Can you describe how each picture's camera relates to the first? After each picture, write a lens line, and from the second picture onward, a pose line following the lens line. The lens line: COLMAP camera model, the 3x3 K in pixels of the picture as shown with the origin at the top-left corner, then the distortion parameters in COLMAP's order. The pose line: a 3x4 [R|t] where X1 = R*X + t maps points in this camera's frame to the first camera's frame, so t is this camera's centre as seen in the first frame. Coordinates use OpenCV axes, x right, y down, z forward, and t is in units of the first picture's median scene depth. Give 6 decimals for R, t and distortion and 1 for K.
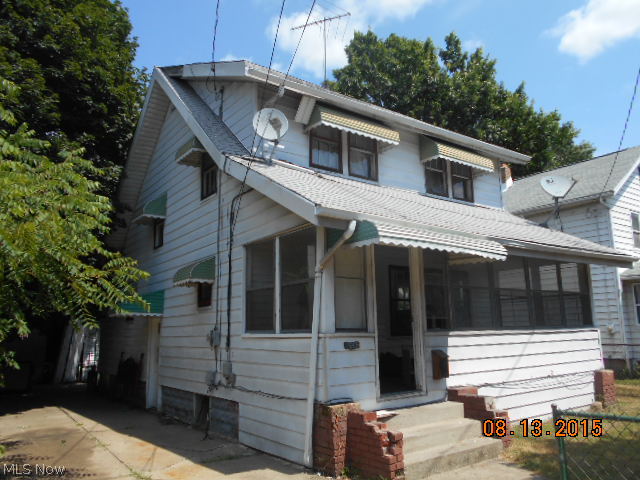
lens RADIAL K [[488.4, 0, 318.3], [0, 488.4, 242.5], [0, 0, 1]] dist [-0.021574, 0.016375]
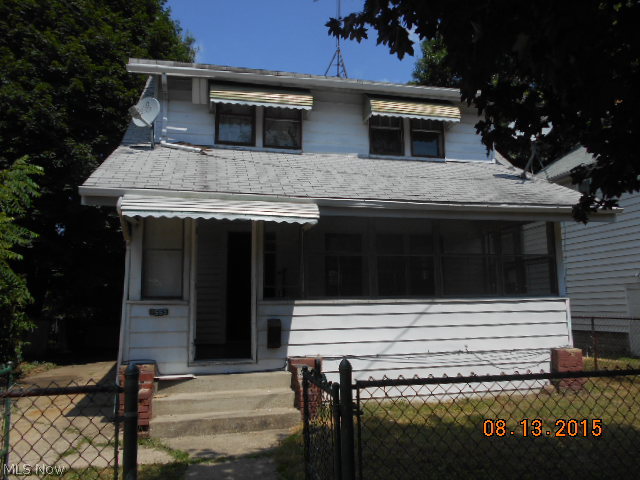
lens RADIAL K [[488.4, 0, 319.5], [0, 488.4, 238.2], [0, 0, 1]] dist [-0.021574, 0.016375]
pose [[0.925537, -0.046322, -0.375813, 0.592861], [0.064651, 0.997247, 0.036301, 0.023402], [0.373097, -0.057895, 0.925984, 0.107029]]
